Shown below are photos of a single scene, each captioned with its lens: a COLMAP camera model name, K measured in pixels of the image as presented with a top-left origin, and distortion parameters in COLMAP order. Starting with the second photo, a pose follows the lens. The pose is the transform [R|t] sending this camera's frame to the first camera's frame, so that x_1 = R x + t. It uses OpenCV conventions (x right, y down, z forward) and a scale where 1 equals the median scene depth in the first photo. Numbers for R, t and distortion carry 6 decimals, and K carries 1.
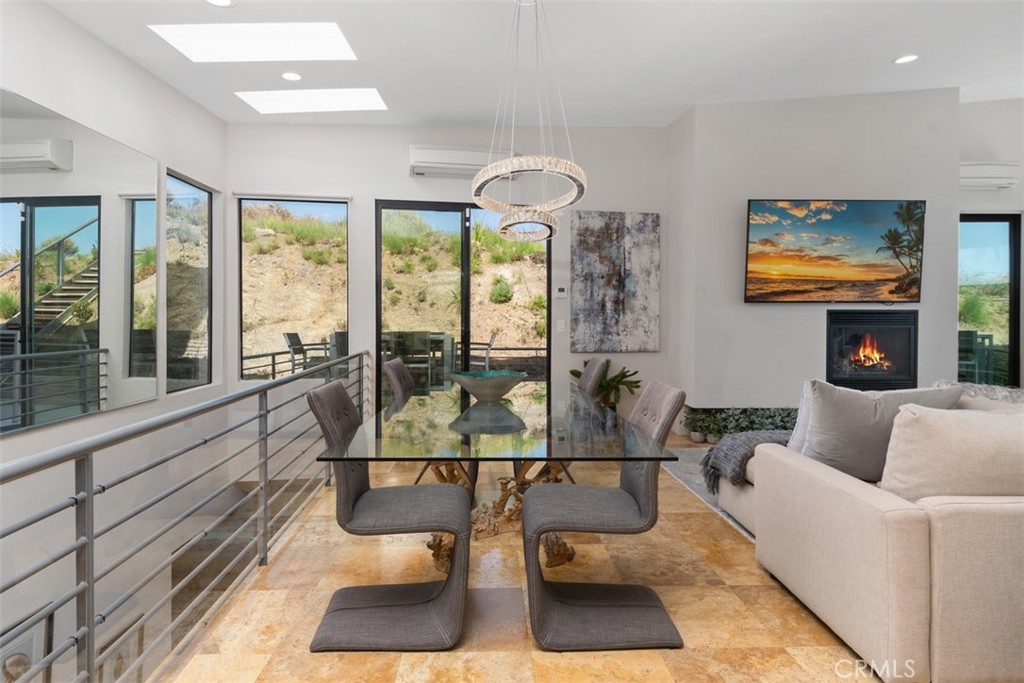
lens RADIAL K [[534.4, 0, 511.0], [0, 534.4, 333.6], [0, 0, 1]] dist [-0.005927, -0.000427]
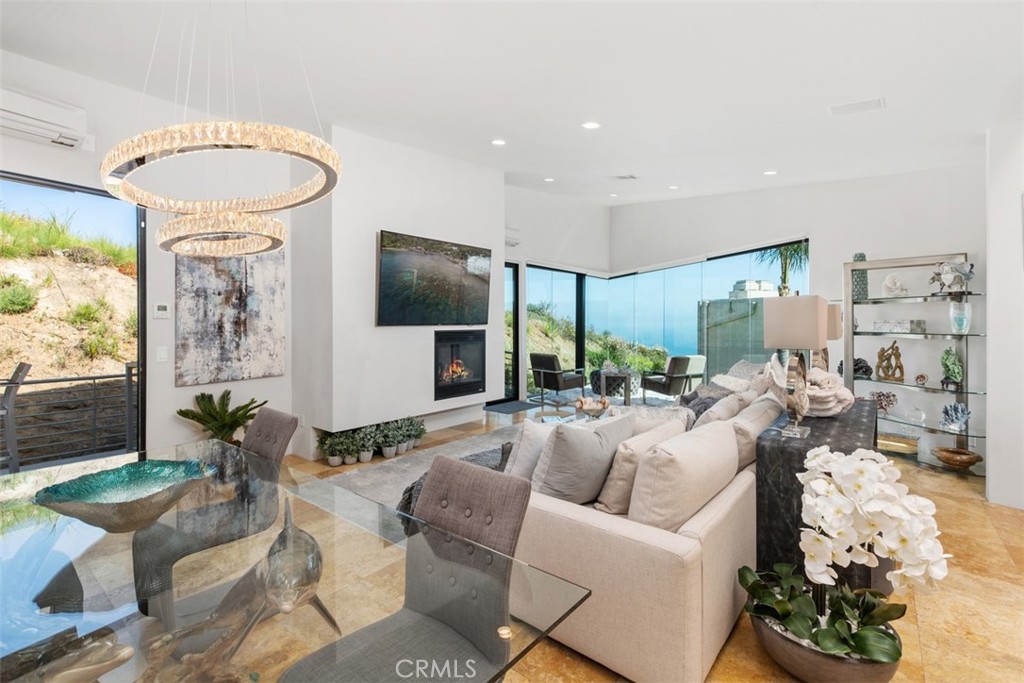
lens RADIAL K [[453.6, 0, 513.1], [0, 453.6, 331.5], [0, 0, 1]] dist [-0.004311, -0.000252]
pose [[0.659962, -0.010113, 0.751230, -0.059416], [0.018474, 0.999826, -0.002770, -0.035154], [-0.751071, 0.015706, 0.660034, 0.179707]]
